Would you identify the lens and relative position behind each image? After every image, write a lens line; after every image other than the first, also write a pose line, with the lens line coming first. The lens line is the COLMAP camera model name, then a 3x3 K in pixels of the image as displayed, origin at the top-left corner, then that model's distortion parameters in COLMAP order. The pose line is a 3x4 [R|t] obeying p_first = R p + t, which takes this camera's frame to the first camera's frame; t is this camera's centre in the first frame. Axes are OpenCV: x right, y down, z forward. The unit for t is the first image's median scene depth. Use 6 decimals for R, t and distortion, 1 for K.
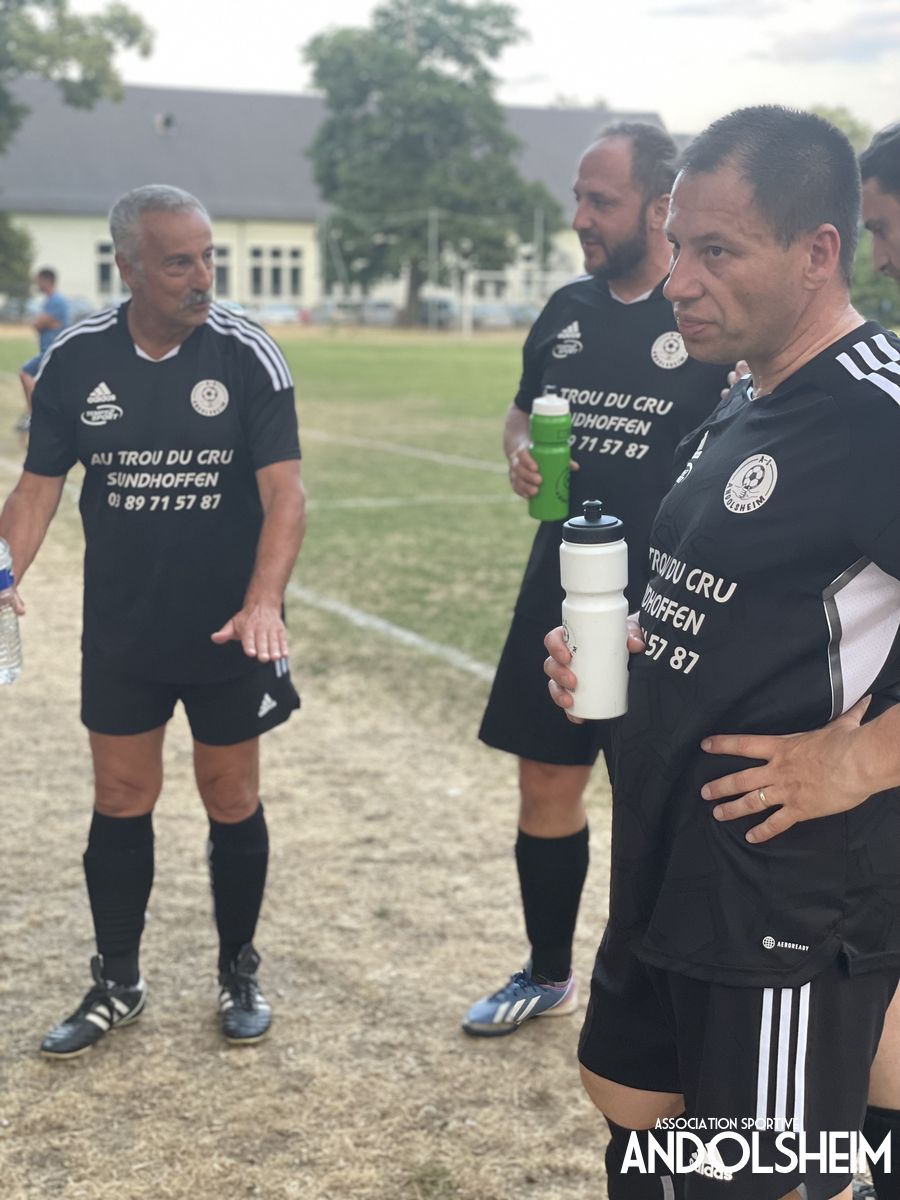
lens RADIAL K [[2051.1, 0, 450.0], [0, 2051.1, 600.0], [0, 0, 1]] dist [0.230155, -0.856396]
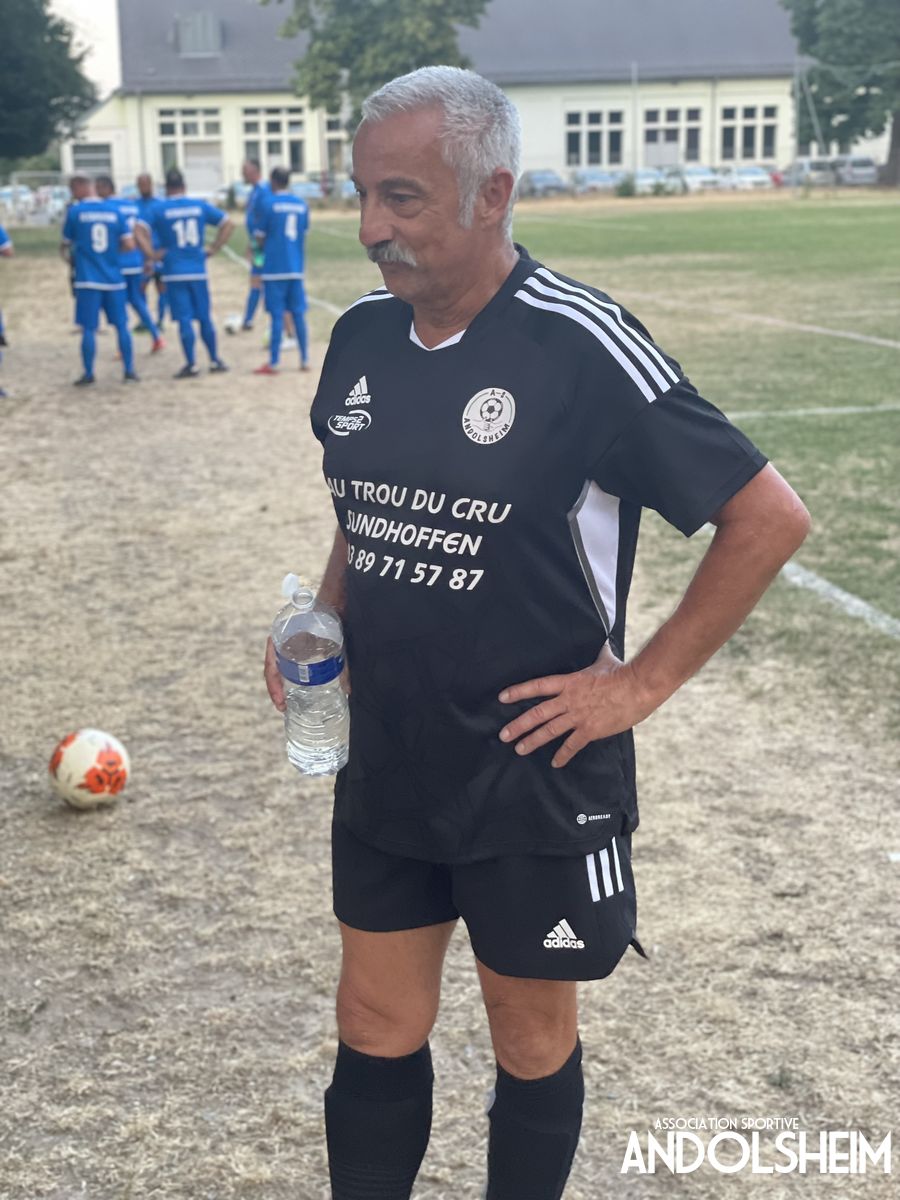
lens RADIAL K [[2051.1, 0, 450.0], [0, 2051.1, 600.0], [0, 0, 1]] dist [0.230155, -0.856396]
pose [[0.973360, 0.004701, -0.229235, 0.015462], [0.010025, 0.997961, 0.063036, -0.048569], [0.229064, -0.063654, 0.971328, 0.224918]]
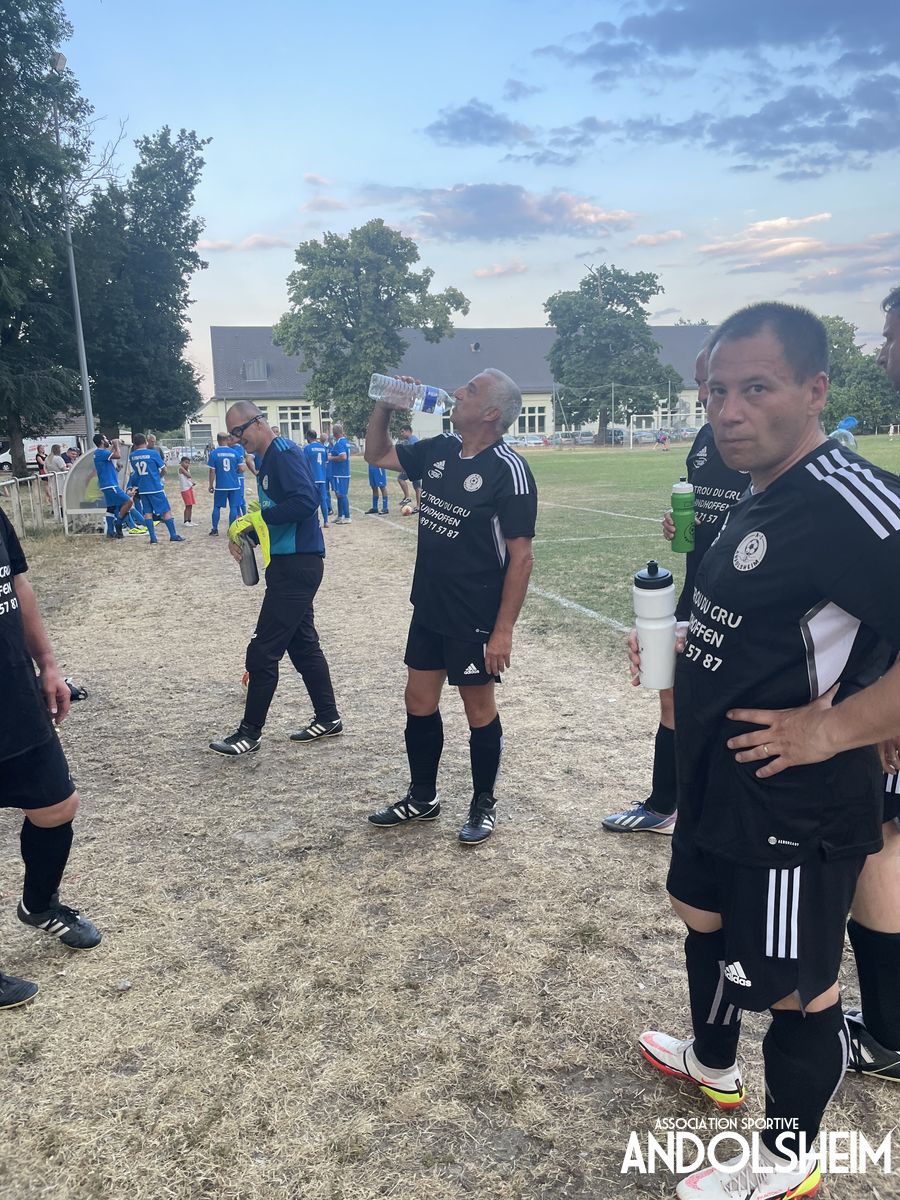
lens RADIAL K [[1046.1, 0, 450.0], [0, 1046.1, 600.0], [0, 0, 1]] dist [0.138377, -0.407622]
pose [[0.986011, -0.014530, -0.166048, 0.015837], [0.016639, 0.999798, 0.011316, -0.008404], [0.165850, -0.013920, 0.986053, 0.057715]]
